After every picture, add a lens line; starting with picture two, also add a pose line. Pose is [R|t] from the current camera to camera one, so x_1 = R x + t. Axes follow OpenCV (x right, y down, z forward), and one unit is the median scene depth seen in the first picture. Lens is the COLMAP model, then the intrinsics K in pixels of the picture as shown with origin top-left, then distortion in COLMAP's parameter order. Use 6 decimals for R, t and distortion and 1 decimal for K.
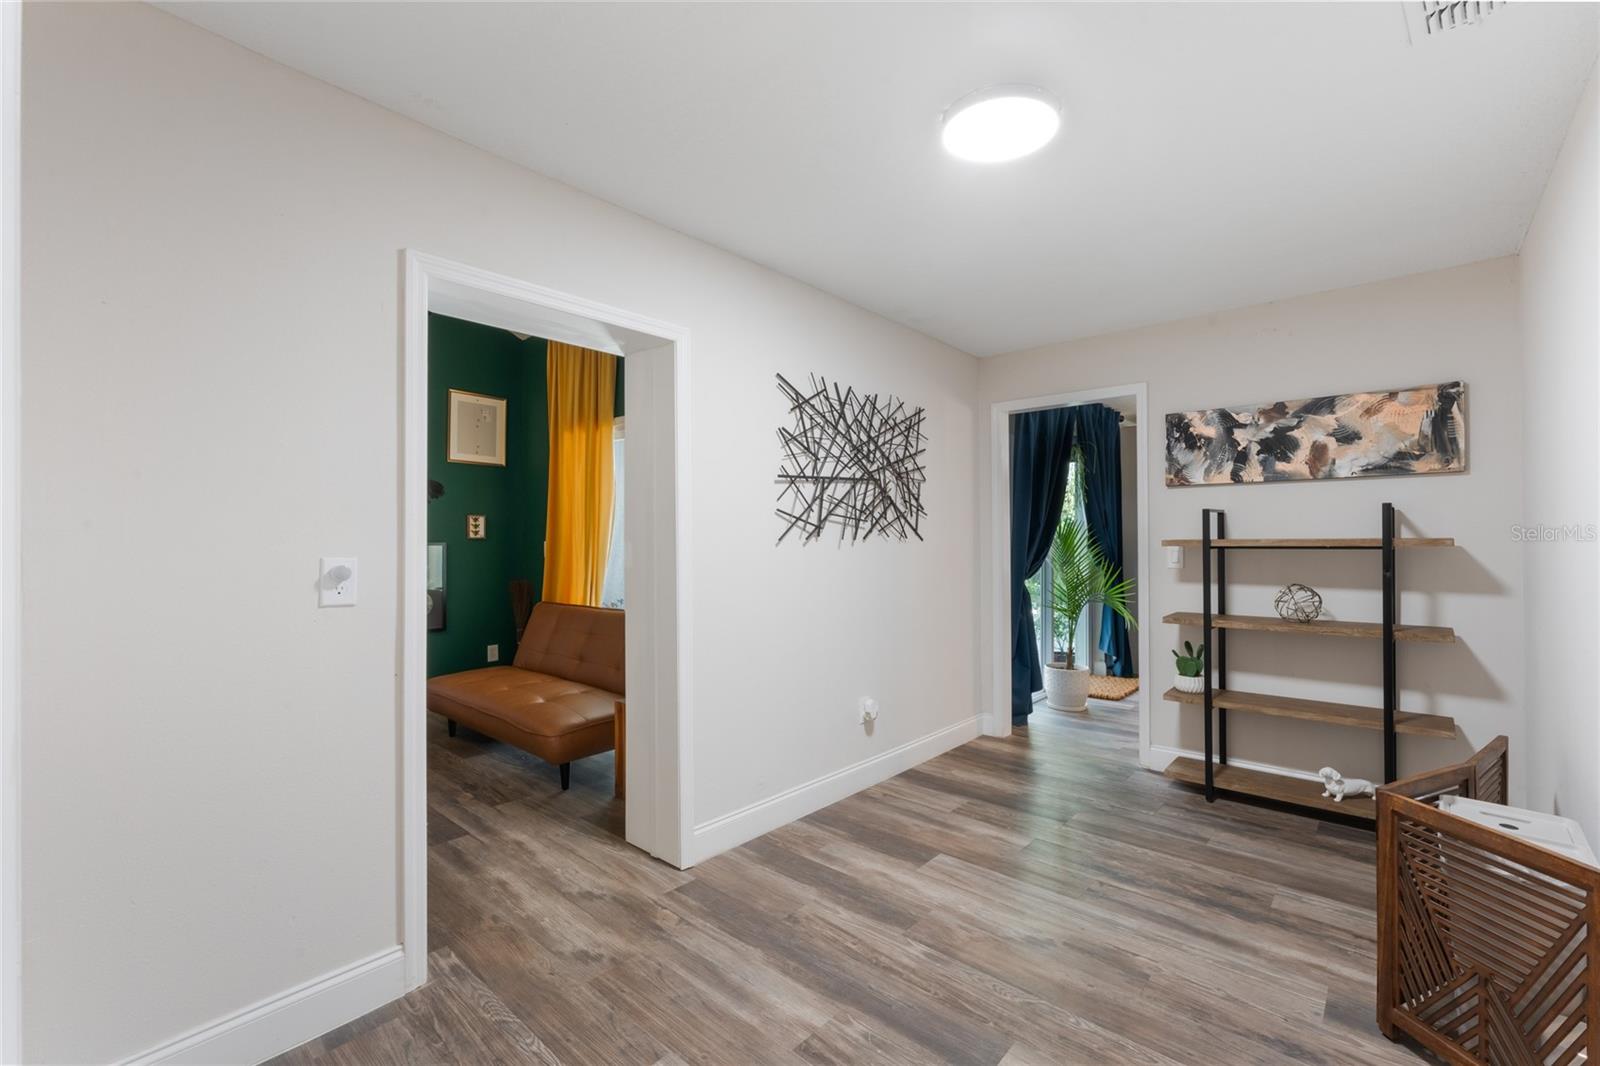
lens RADIAL K [[675.4, 0, 800.0], [0, 675.4, 533.0], [0, 0, 1]] dist [-0.000523, -0.000130]
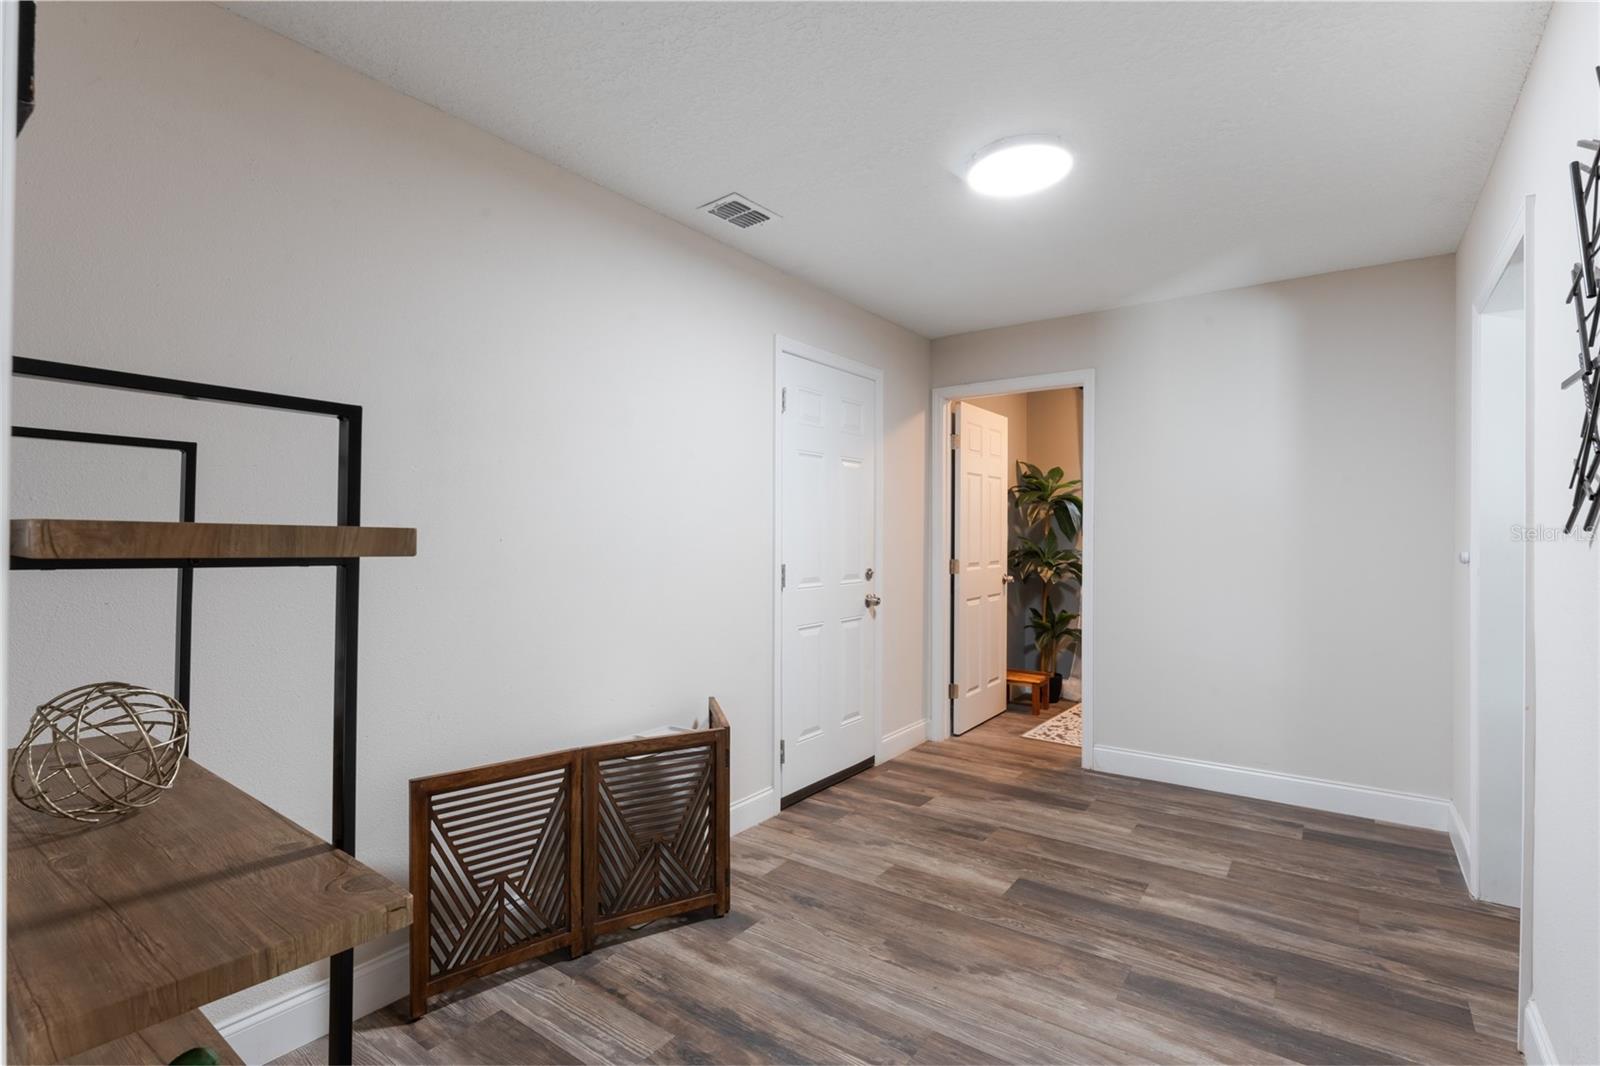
lens RADIAL K [[750.3, 0, 800.0], [0, 750.3, 533.0], [0, 0, 1]] dist [0.000477, 0.000219]
pose [[-0.994991, -0.002370, -0.099935, 0.730326], [-0.000826, 0.999880, -0.015491, 0.028914], [0.099959, -0.015331, -0.994873, 2.063129]]
